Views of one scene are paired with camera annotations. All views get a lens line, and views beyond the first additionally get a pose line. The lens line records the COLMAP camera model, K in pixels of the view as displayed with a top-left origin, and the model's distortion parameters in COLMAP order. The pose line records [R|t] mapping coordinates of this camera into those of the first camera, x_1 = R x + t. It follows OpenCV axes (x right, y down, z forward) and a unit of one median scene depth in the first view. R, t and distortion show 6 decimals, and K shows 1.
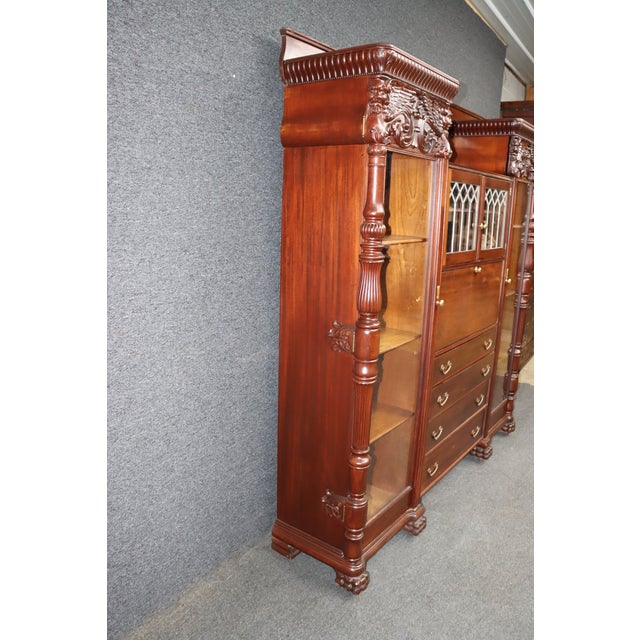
lens RADIAL K [[522.0, 0, 317.0], [0, 522.0, 322.3], [0, 0, 1]] dist [-0.181396, 0.141515]
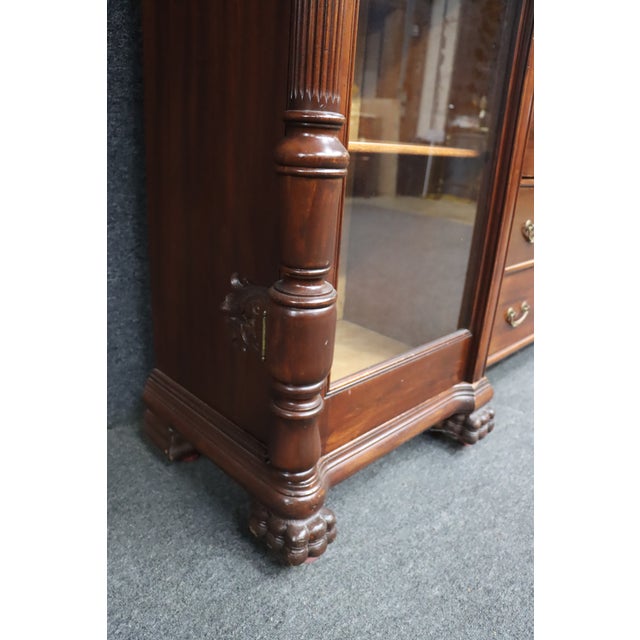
lens RADIAL K [[522.0, 0, 319.0], [0, 522.0, 322.0], [0, 0, 1]] dist [-0.181396, 0.141515]
pose [[0.990308, 0.078231, -0.114758, 0.122845], [-0.062579, 0.988981, 0.134166, 0.304602], [0.123989, -0.125685, 0.984292, 0.637439]]
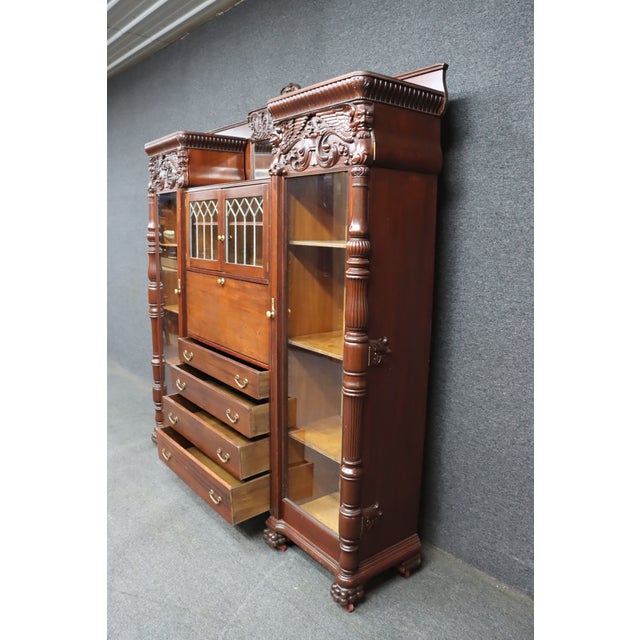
lens RADIAL K [[522.0, 0, 317.4], [0, 522.0, 320.1], [0, 0, 1]] dist [-0.181396, 0.141515]
pose [[-0.254634, 0.132996, -0.957848, 1.562729], [-0.239053, 0.951100, 0.195609, -0.342495], [0.937025, 0.278785, -0.210389, 1.762292]]
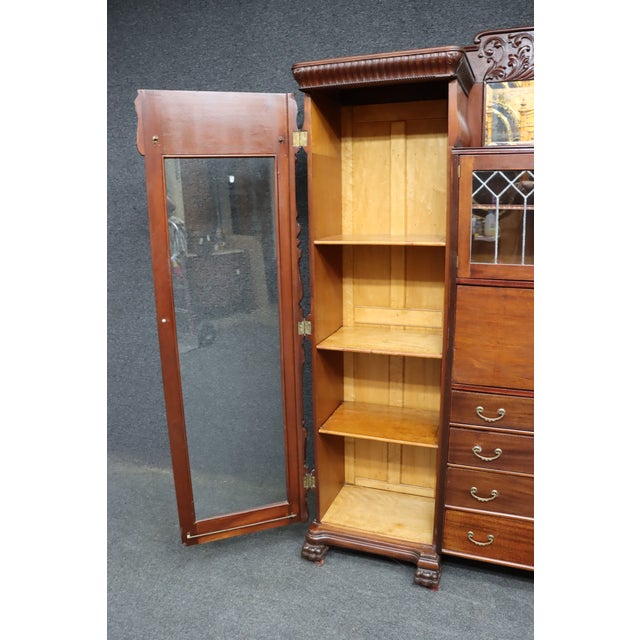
lens RADIAL K [[522.0, 0, 320.1], [0, 522.0, 321.8], [0, 0, 1]] dist [-0.181396, 0.141515]
pose [[0.286206, 0.183191, -0.940493, 1.023784], [-0.186166, 0.973480, 0.132963, -0.117172], [0.939909, 0.137033, 0.312720, 0.597459]]
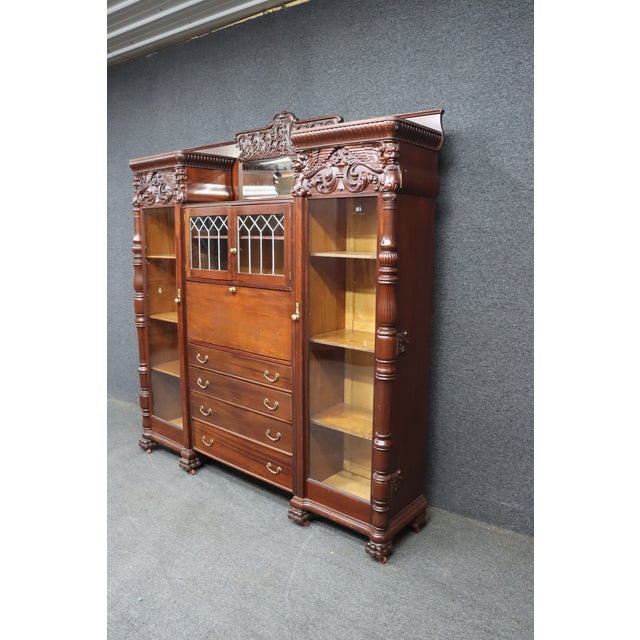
lens RADIAL K [[522.0, 0, 321.5], [0, 522.0, 319.6], [0, 0, 1]] dist [-0.181396, 0.141515]
pose [[-0.034349, 0.131079, -0.990777, 1.782854], [-0.230723, 0.963542, 0.135475, -0.295121], [0.972413, 0.233249, -0.002854, 1.501909]]
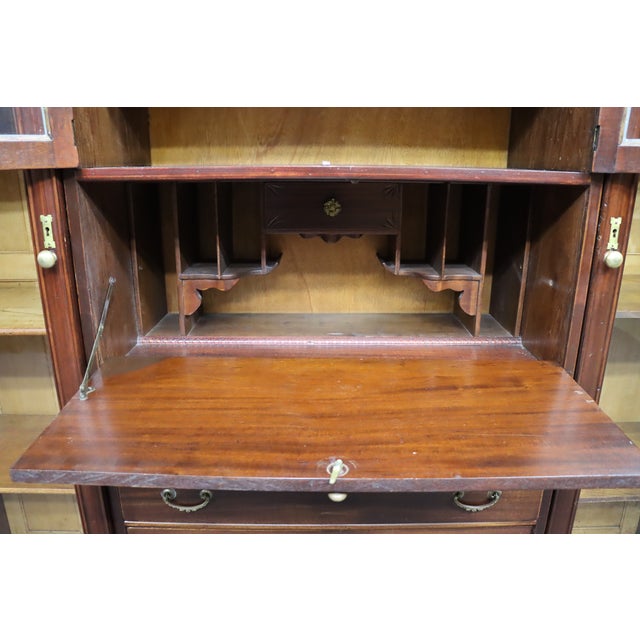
lens RADIAL K [[522.0, 0, 322.3], [0, 522.0, 321.6], [0, 0, 1]] dist [-0.181396, 0.141515]
pose [[0.617085, 0.205769, -0.759516, 0.719497], [-0.160213, 0.977842, 0.134749, -0.080793], [0.770414, 0.038533, 0.636378, 0.975994]]
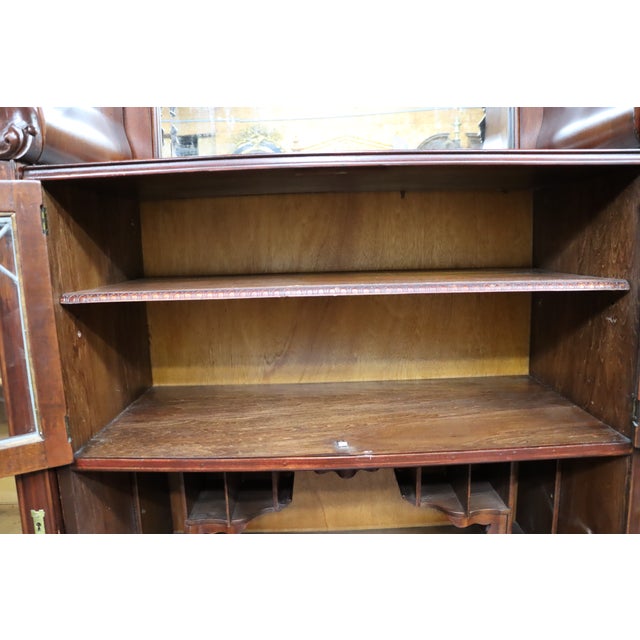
lens RADIAL K [[522.0, 0, 322.0], [0, 522.0, 317.4], [0, 0, 1]] dist [-0.181396, 0.141515]
pose [[0.614436, 0.062705, -0.786471, 0.662976], [-0.126705, 0.991740, -0.019919, -0.238370], [0.778726, 0.111889, 0.617306, 0.979589]]
